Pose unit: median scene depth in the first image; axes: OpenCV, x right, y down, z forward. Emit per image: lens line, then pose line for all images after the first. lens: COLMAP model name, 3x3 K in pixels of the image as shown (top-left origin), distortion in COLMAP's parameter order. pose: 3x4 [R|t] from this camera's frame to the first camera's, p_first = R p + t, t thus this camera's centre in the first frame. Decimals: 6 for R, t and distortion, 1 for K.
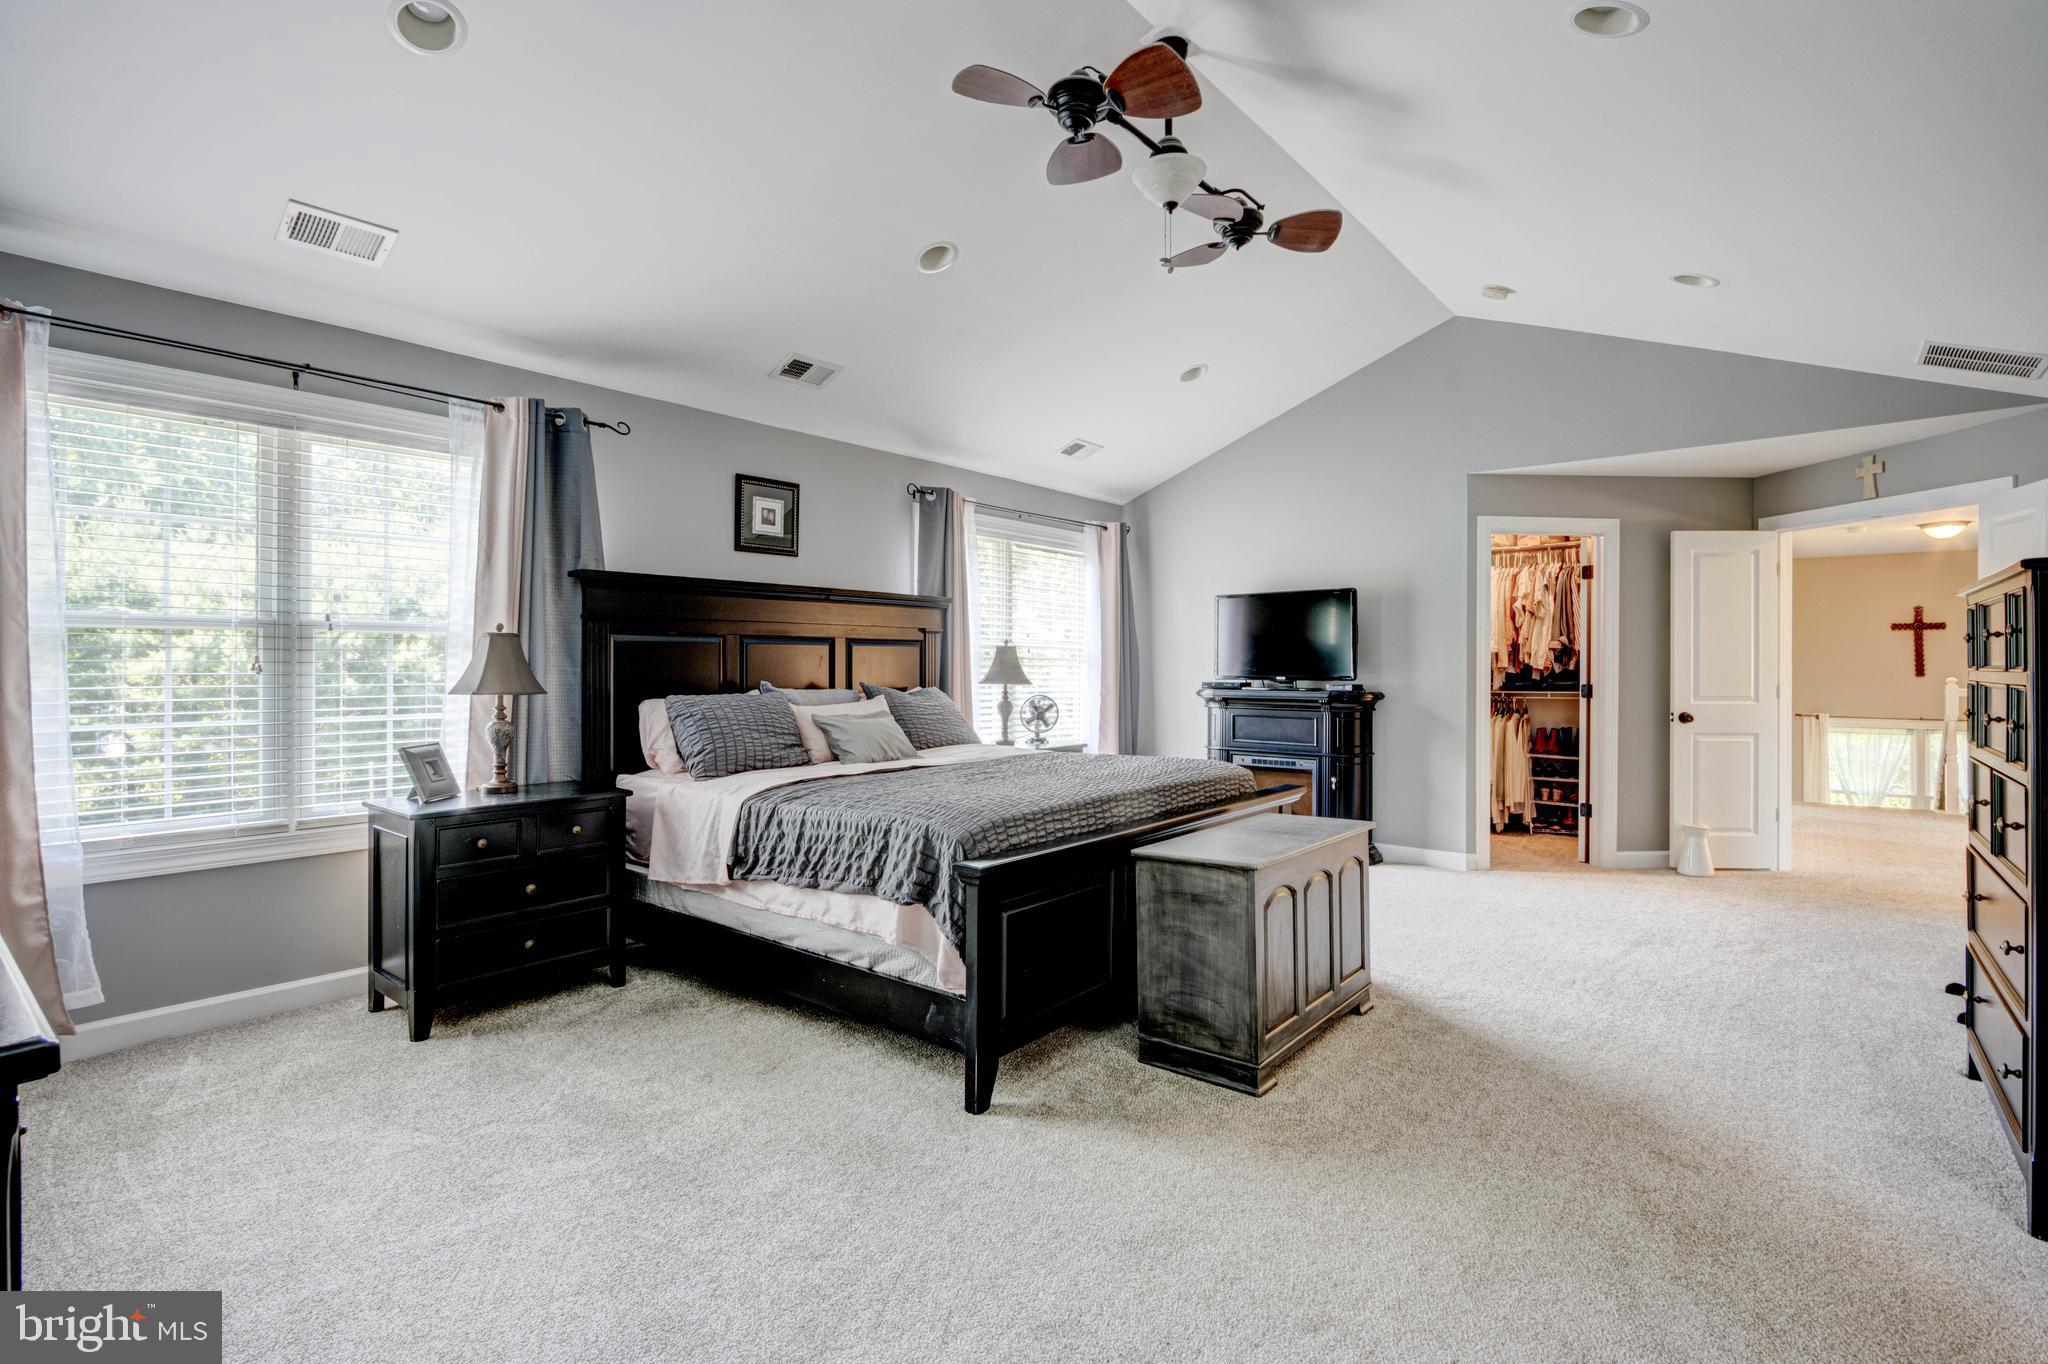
lens RADIAL K [[957.9, 0, 1018.0], [0, 957.9, 667.3], [0, 0, 1]] dist [-0.018723, 0.002935]
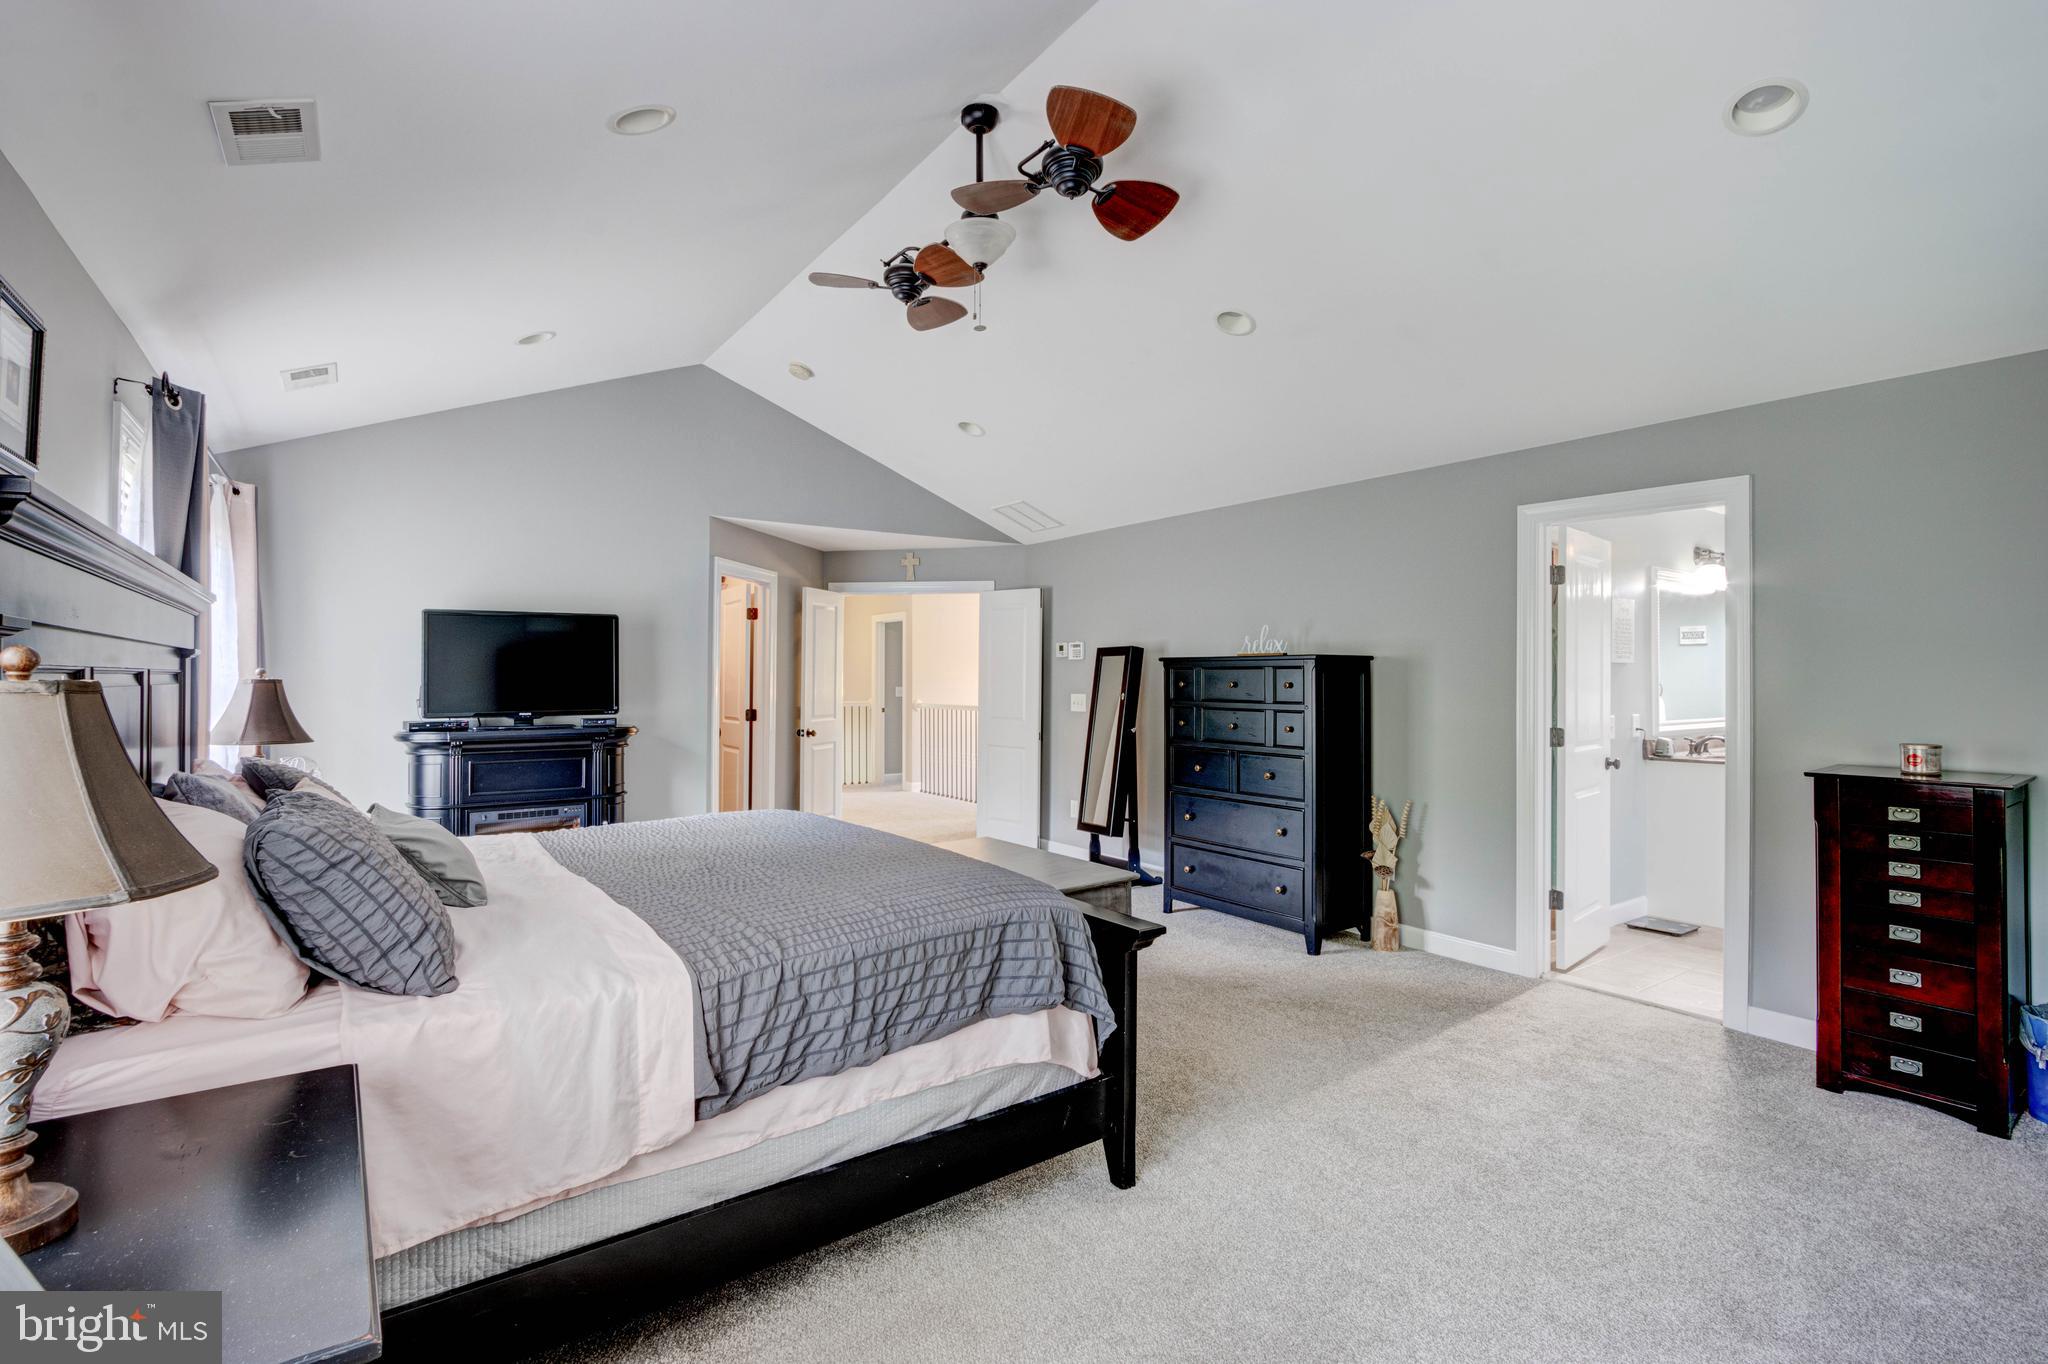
lens RADIAL K [[957.9, 0, 1024.9], [0, 957.9, 678.9], [0, 0, 1]] dist [-0.018723, 0.002935]
pose [[0.245760, -0.006767, 0.969307, -0.487176], [-0.002742, 0.999967, 0.007676, -0.031012], [-0.969327, -0.004544, 0.245733, 0.405324]]
